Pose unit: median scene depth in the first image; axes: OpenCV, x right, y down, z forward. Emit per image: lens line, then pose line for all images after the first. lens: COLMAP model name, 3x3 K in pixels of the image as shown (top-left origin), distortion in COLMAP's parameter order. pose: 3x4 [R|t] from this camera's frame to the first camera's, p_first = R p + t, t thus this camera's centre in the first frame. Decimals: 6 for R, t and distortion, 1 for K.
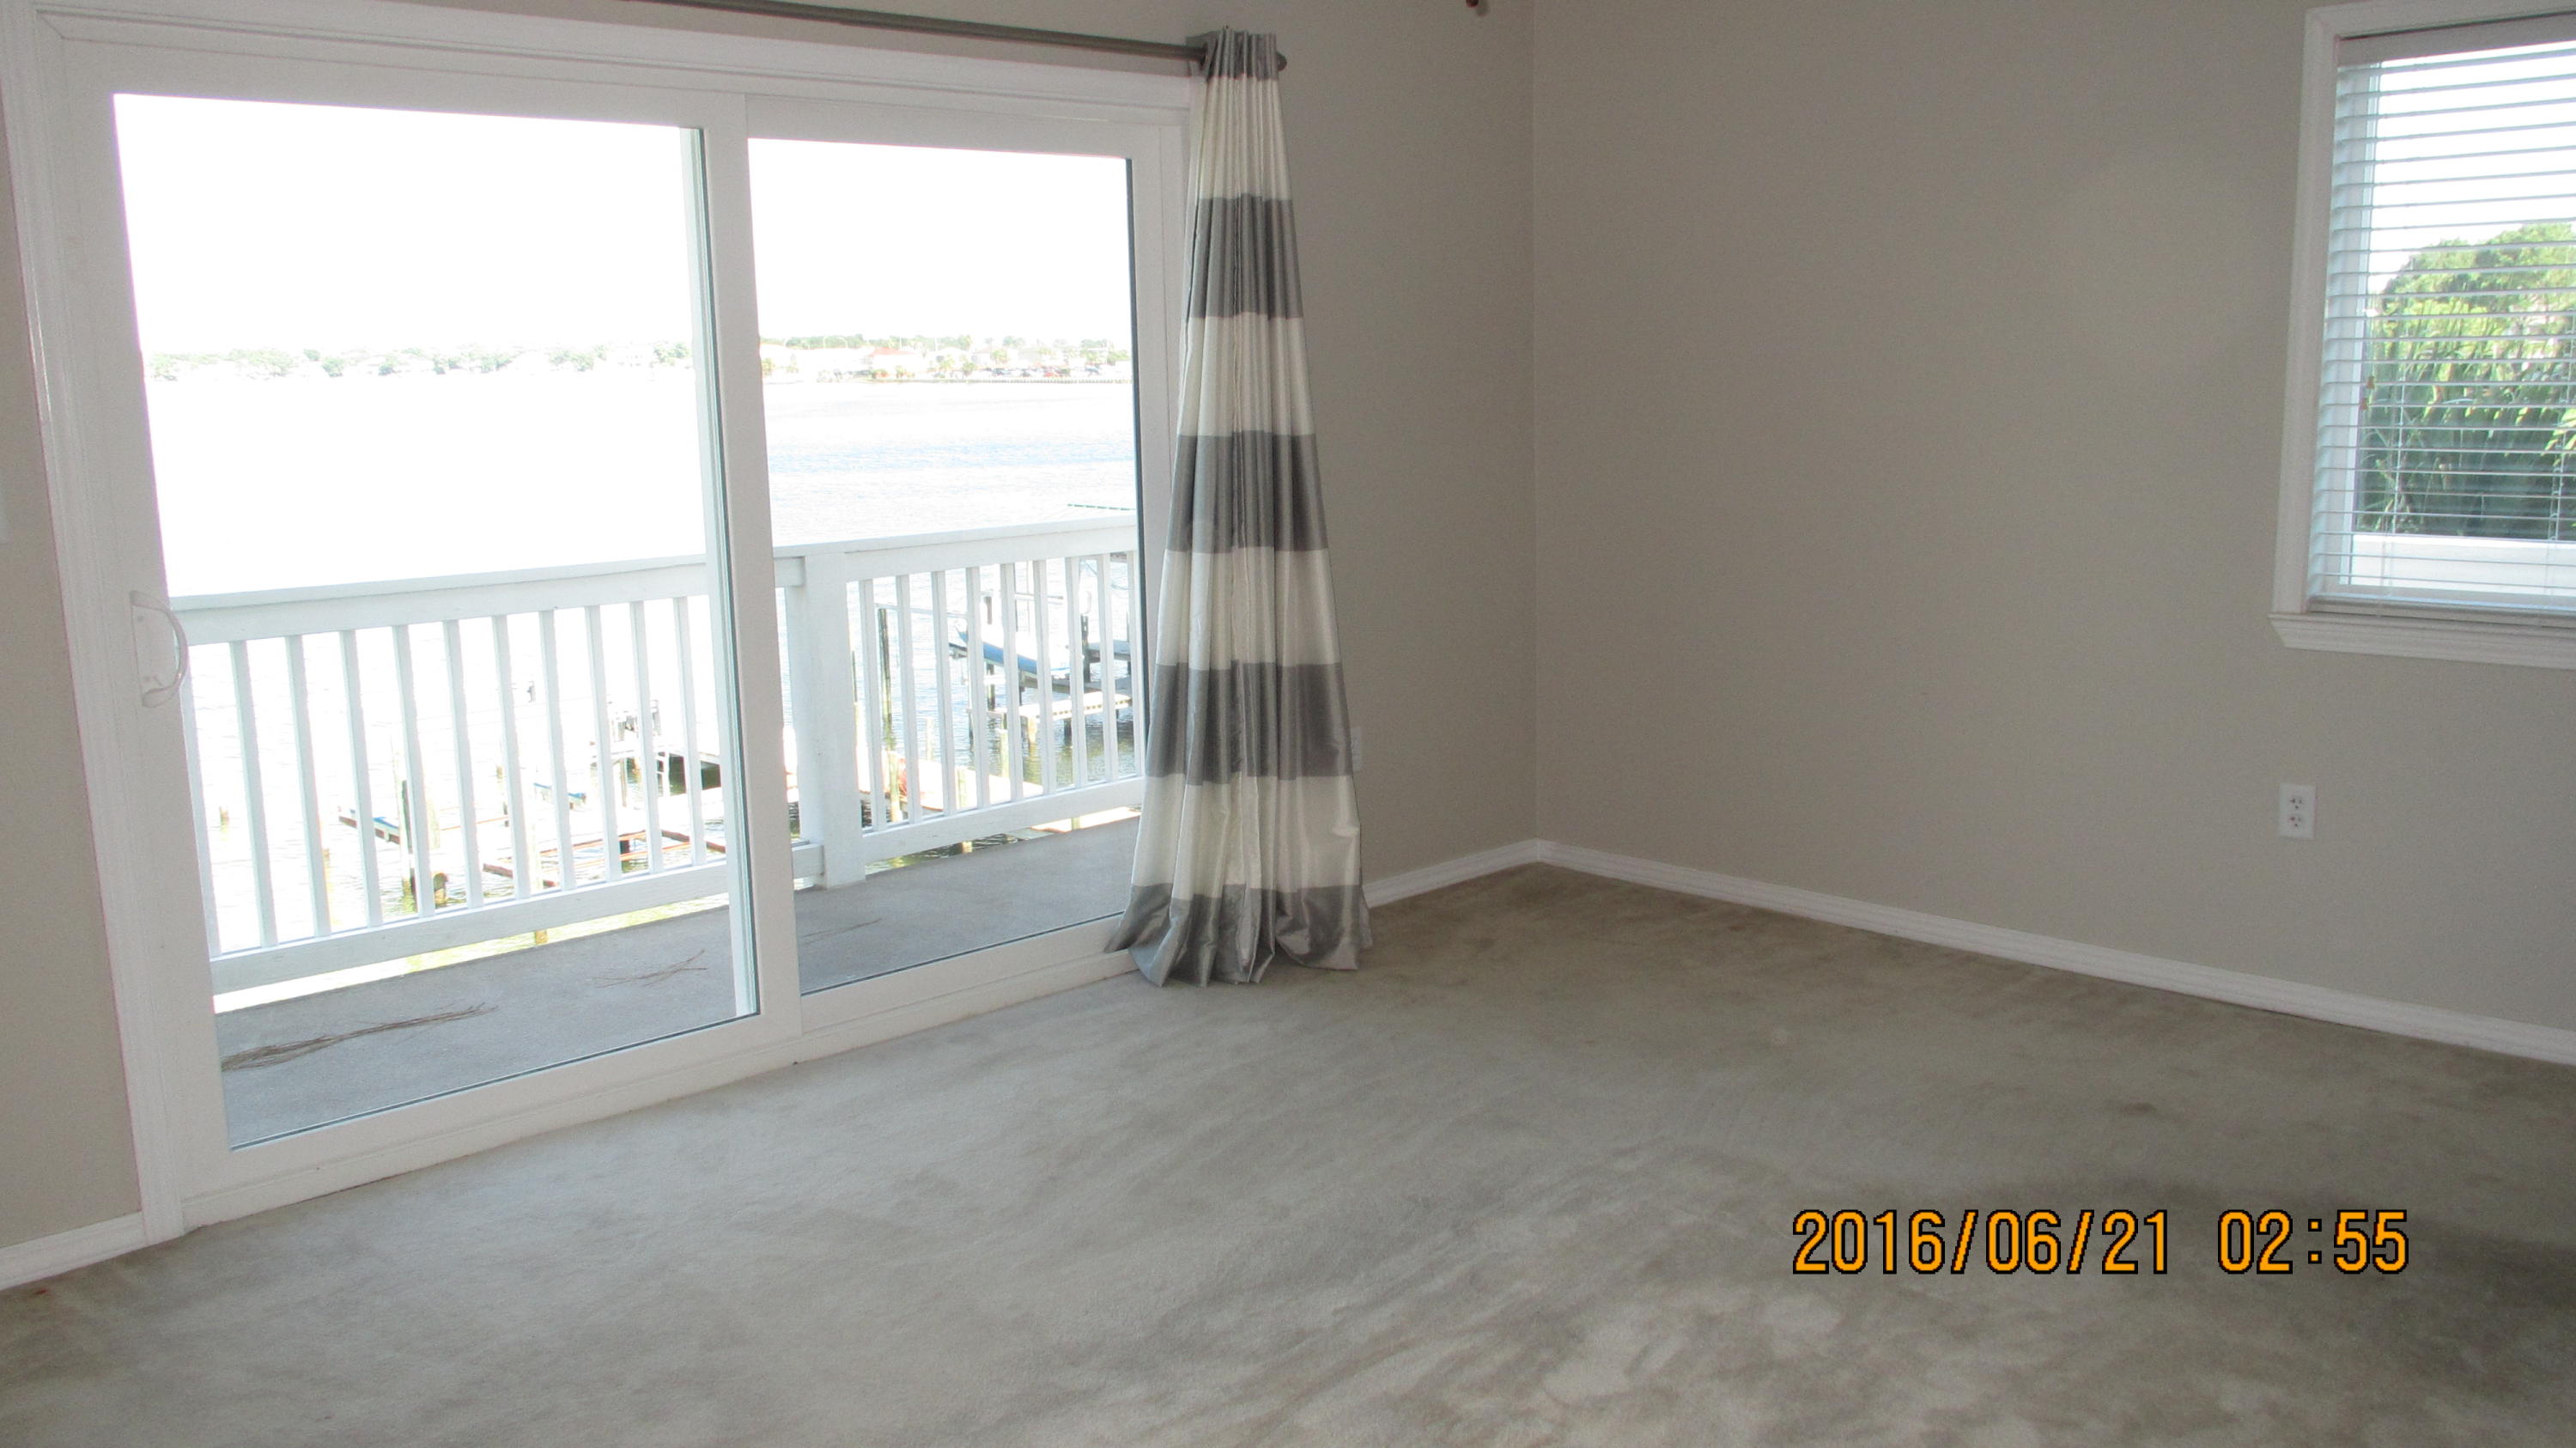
lens RADIAL K [[2172.6, 0, 1284.6], [0, 2172.6, 675.7], [0, 0, 1]] dist [-0.031985, 0.006059]
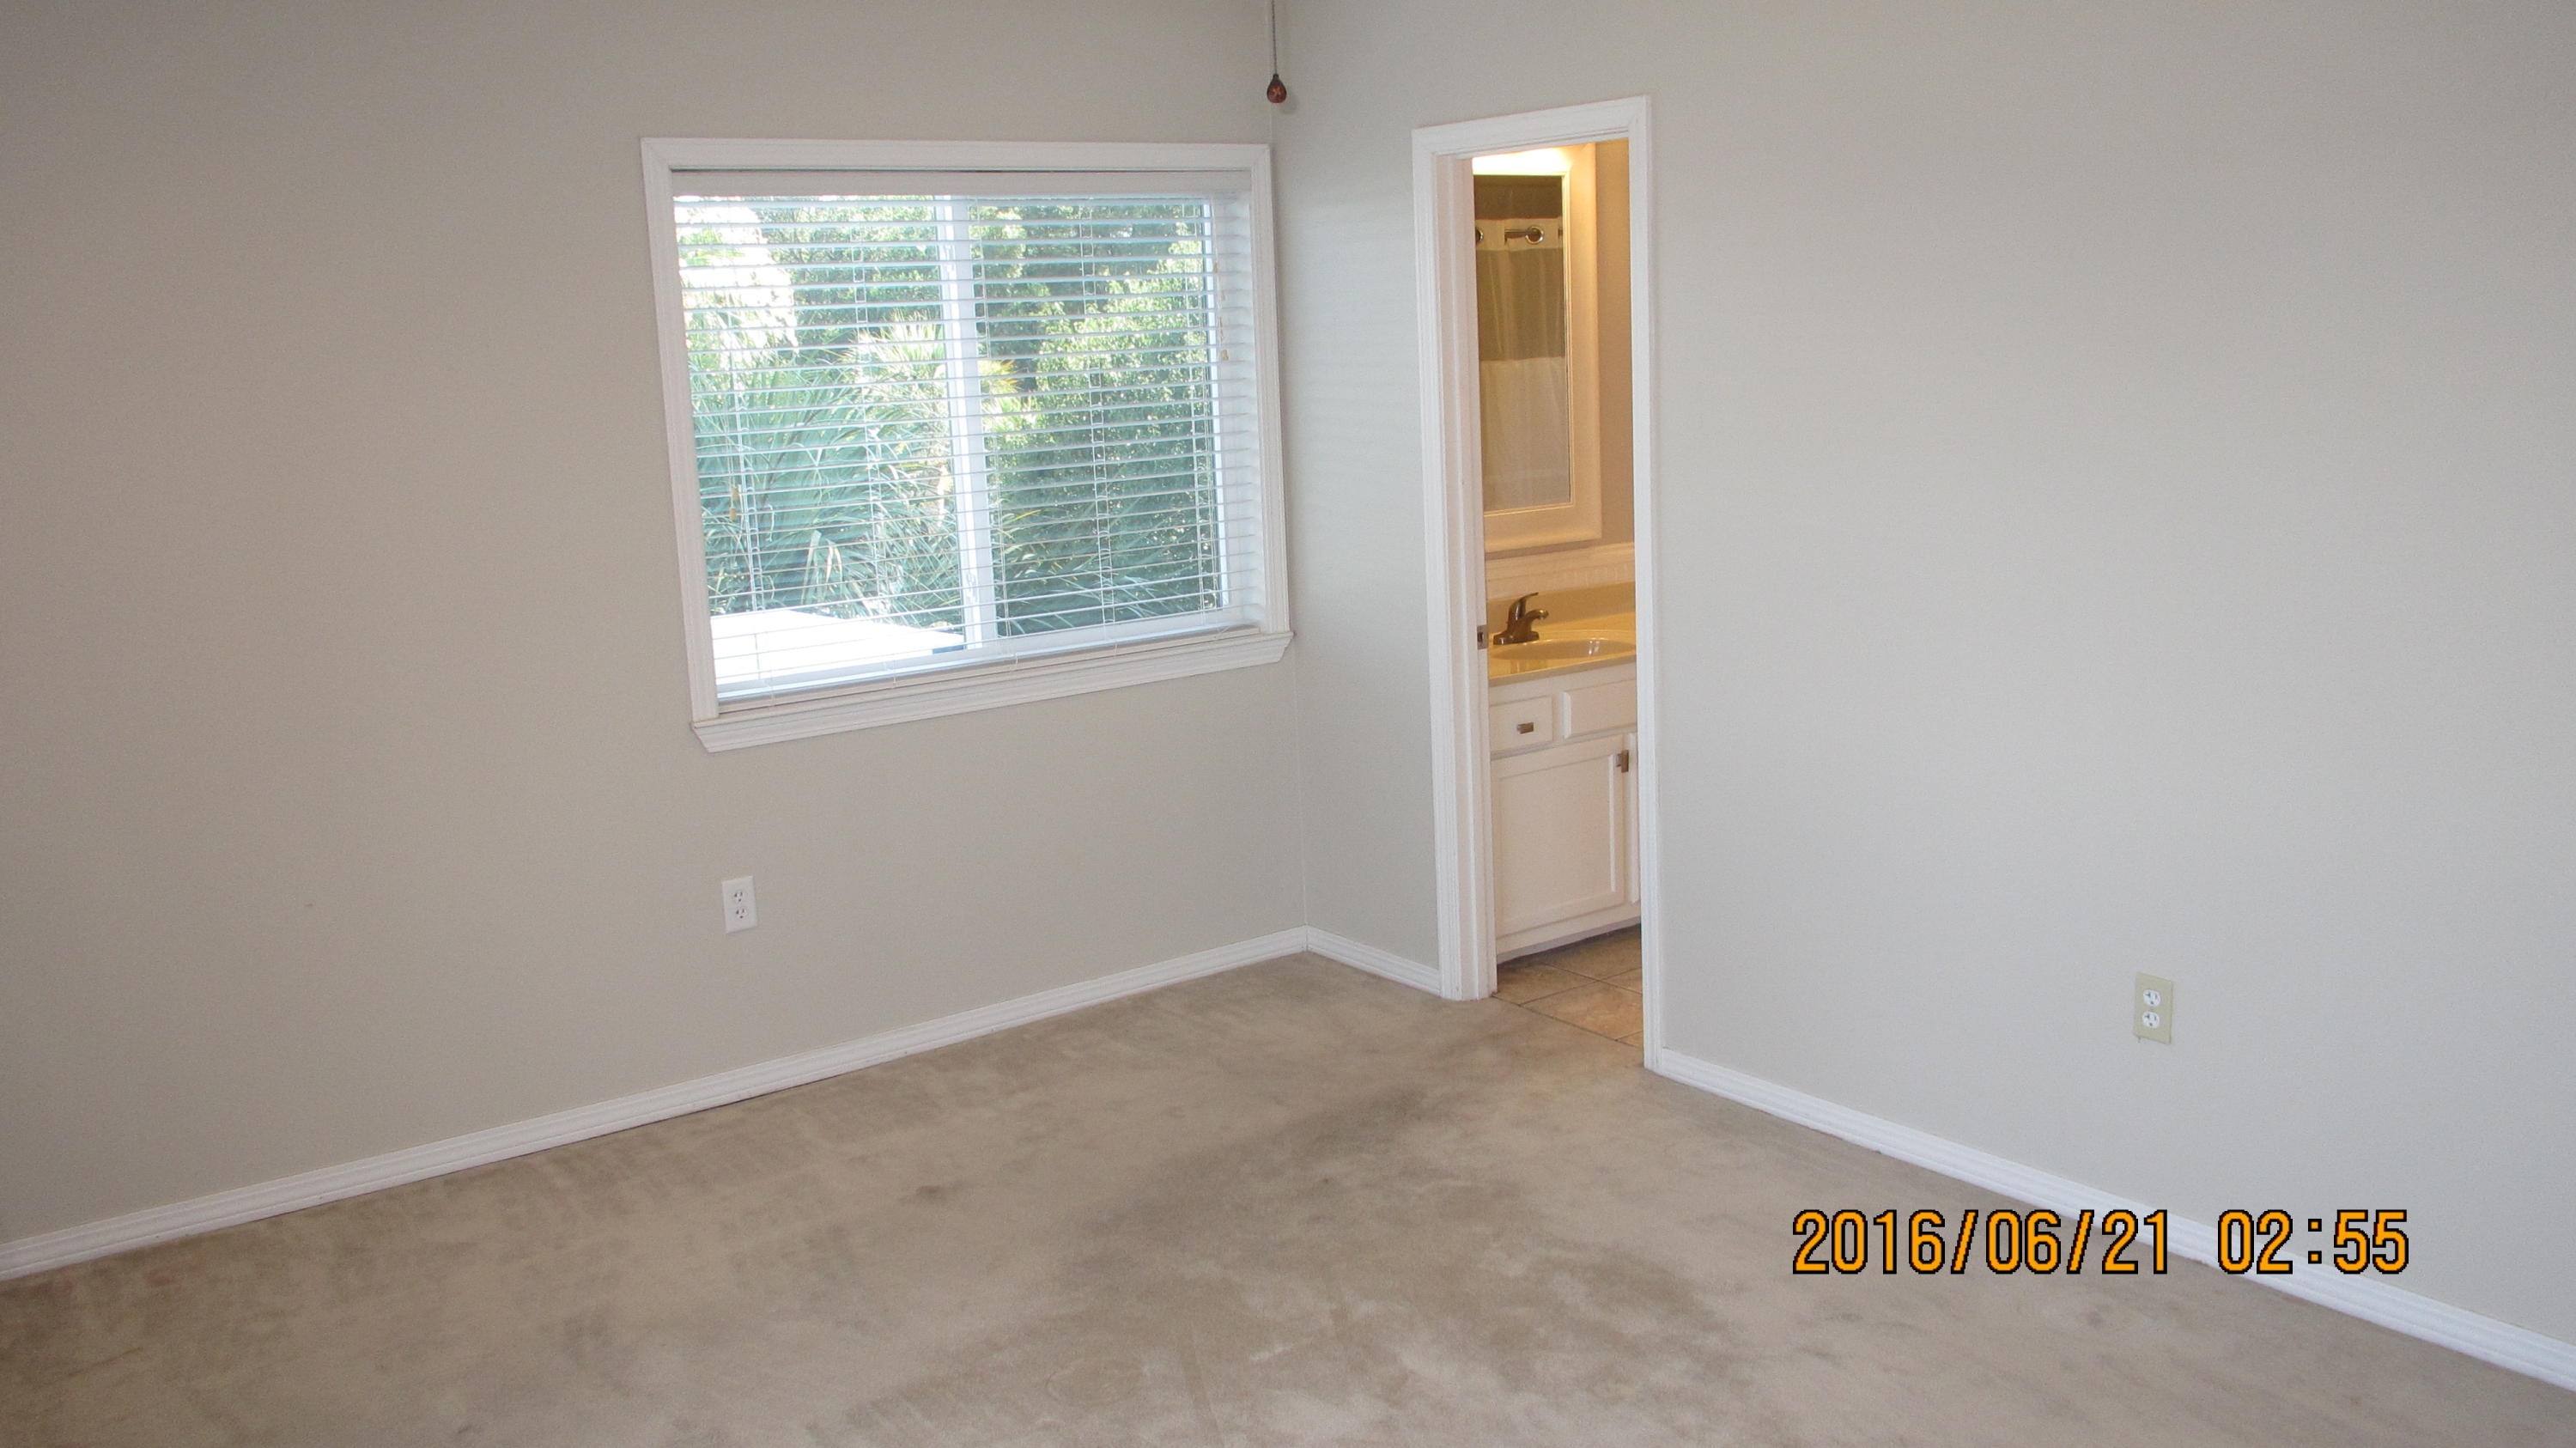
lens RADIAL K [[2145.0, 0, 1288.0], [0, 2145.0, 724.0], [0, 0, 1]] dist [-0.013265, 0.014812]
pose [[0.159478, -0.172237, 0.972060, -0.482866], [0.188021, 0.971938, 0.141369, -0.118700], [-0.969131, 0.160223, 0.187387, 0.532070]]
